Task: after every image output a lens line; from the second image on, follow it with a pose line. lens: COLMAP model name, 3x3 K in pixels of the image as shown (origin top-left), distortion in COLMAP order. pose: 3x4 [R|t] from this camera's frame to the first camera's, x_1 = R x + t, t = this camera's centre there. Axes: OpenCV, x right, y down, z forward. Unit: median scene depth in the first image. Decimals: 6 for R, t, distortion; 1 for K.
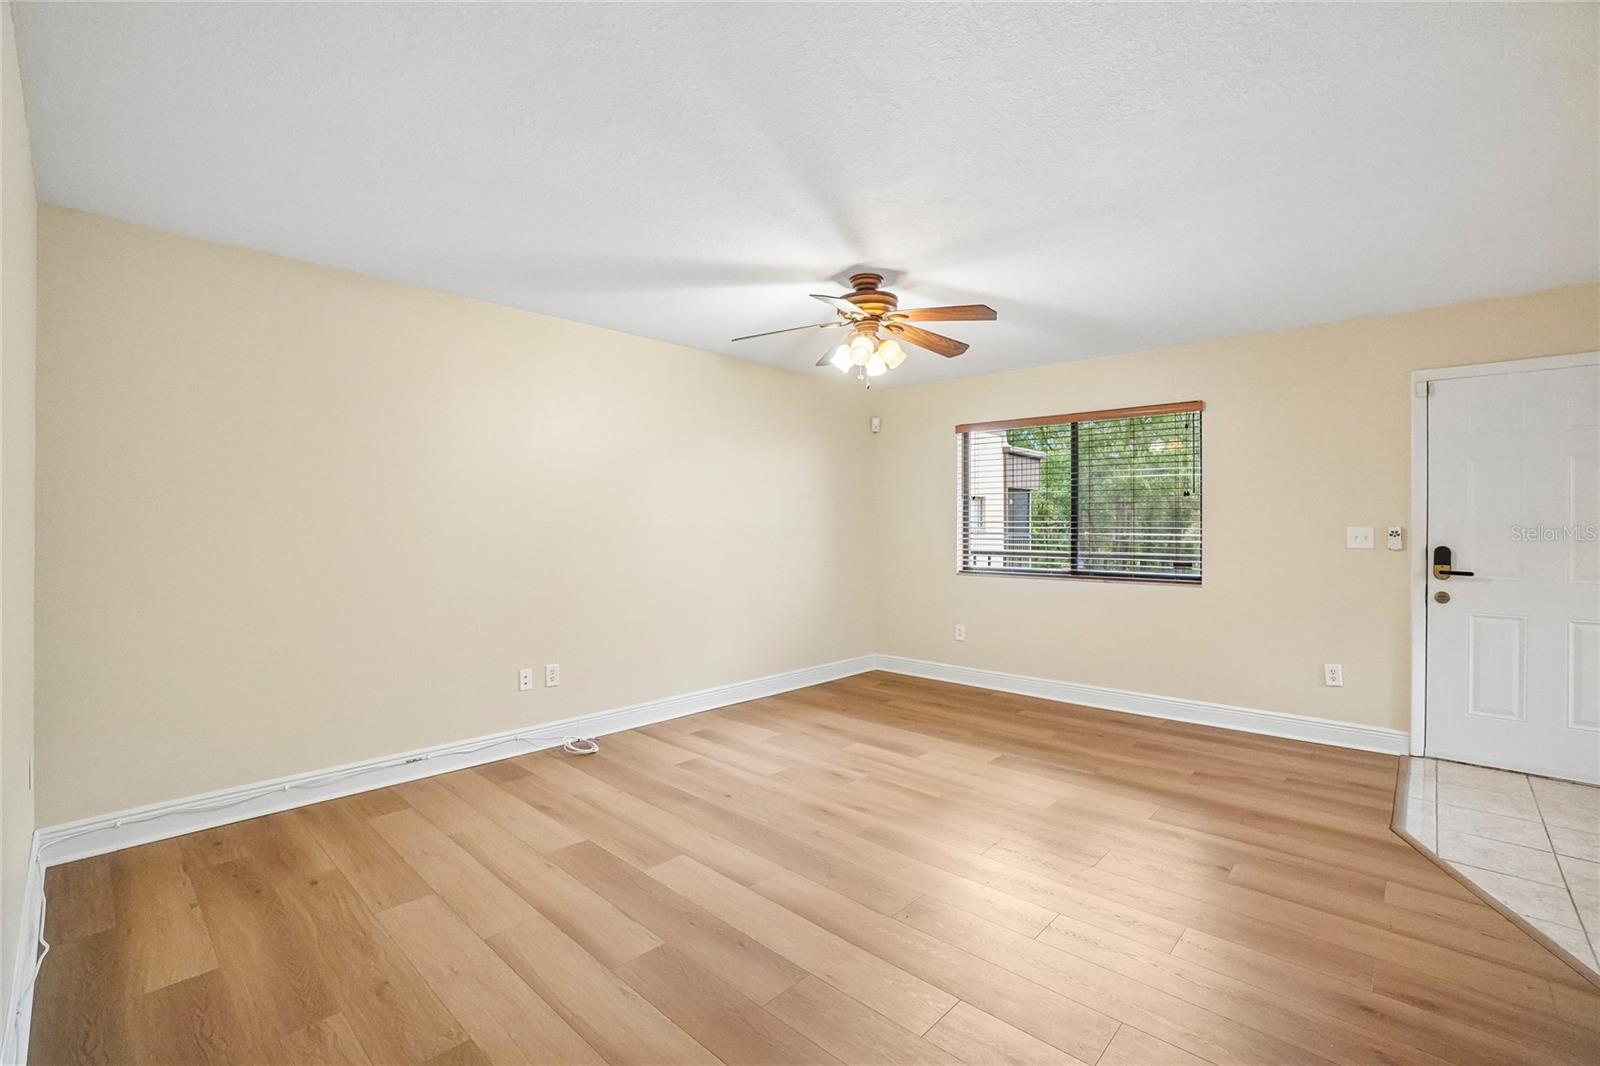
lens RADIAL K [[713.1, 0, 805.2], [0, 713.1, 523.9], [0, 0, 1]] dist [-0.058996, 0.023580]
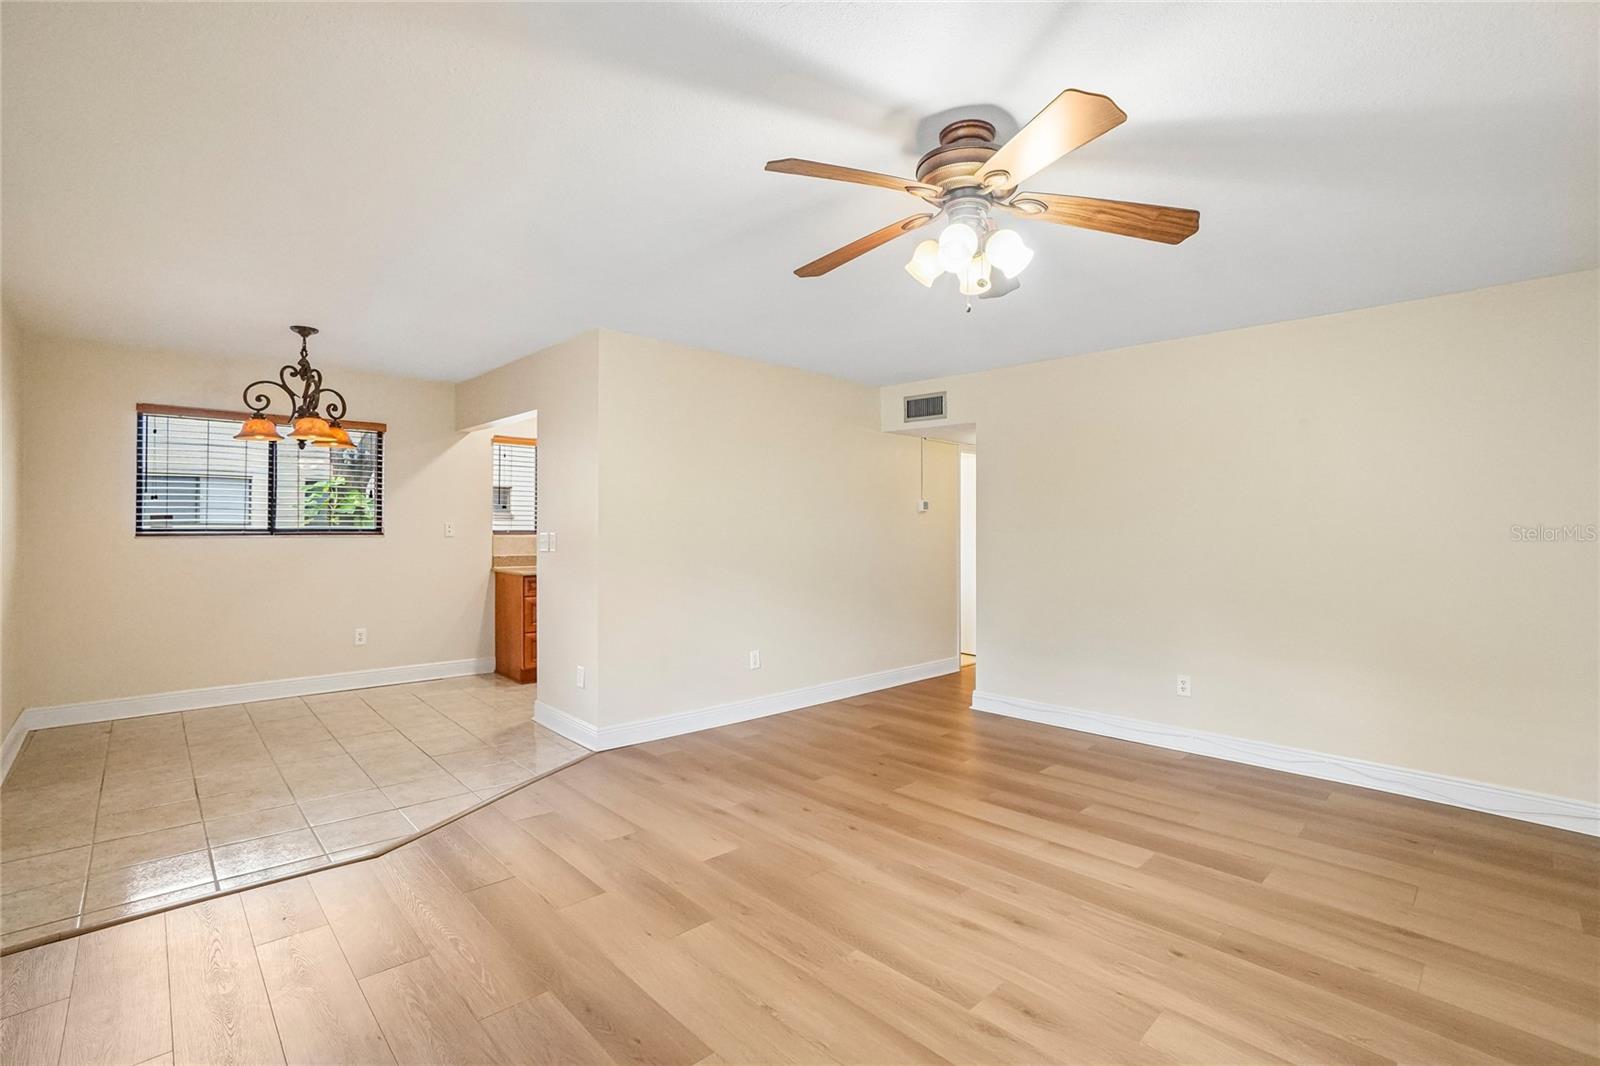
lens RADIAL K [[718.1, 0, 794.6], [0, 718.1, 530.5], [0, 0, 1]] dist [-0.056536, 0.025428]
pose [[-0.997573, -0.012237, 0.068541, 0.185273], [-0.012012, 0.999921, 0.003692, -0.005276], [-0.068581, 0.002860, -0.997641, 1.503533]]
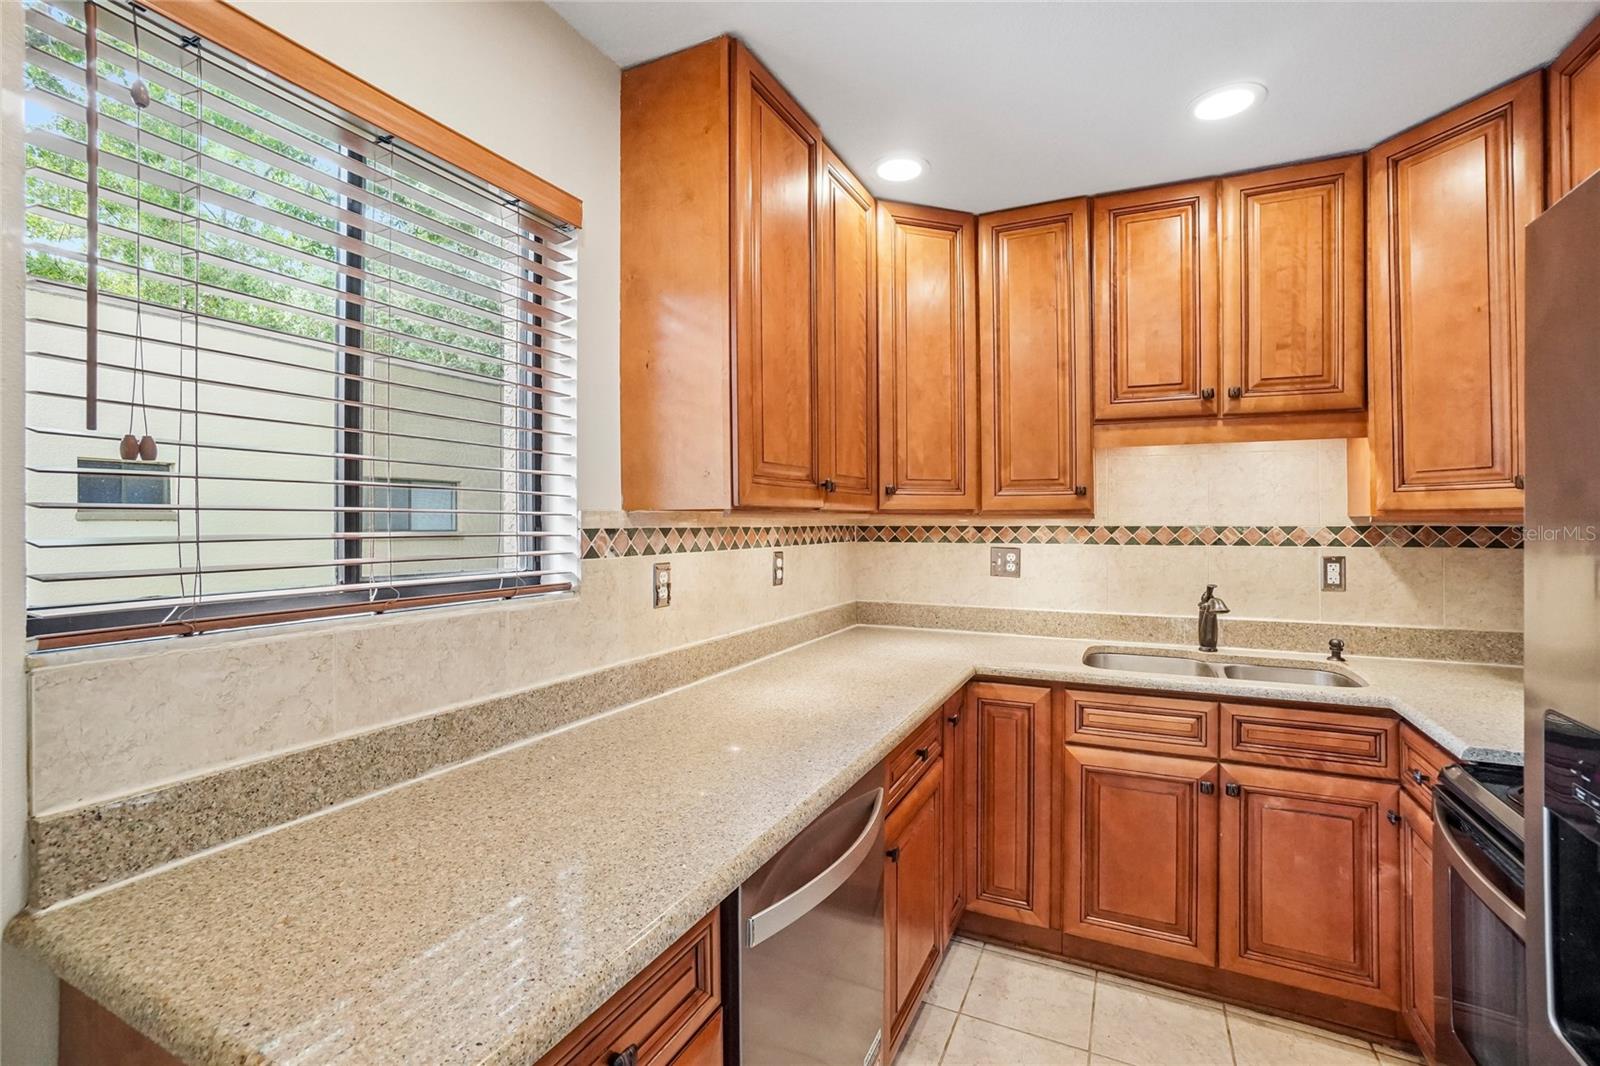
lens RADIAL K [[712.8, 0, 806.8], [0, 712.8, 518.8], [0, 0, 1]] dist [-0.060134, 0.022559]
pose [[-0.953118, -0.004169, -0.302571, 0.852113], [-0.002399, 0.999978, -0.006222, -0.022078], [0.302591, -0.005204, -0.953106, 0.137248]]
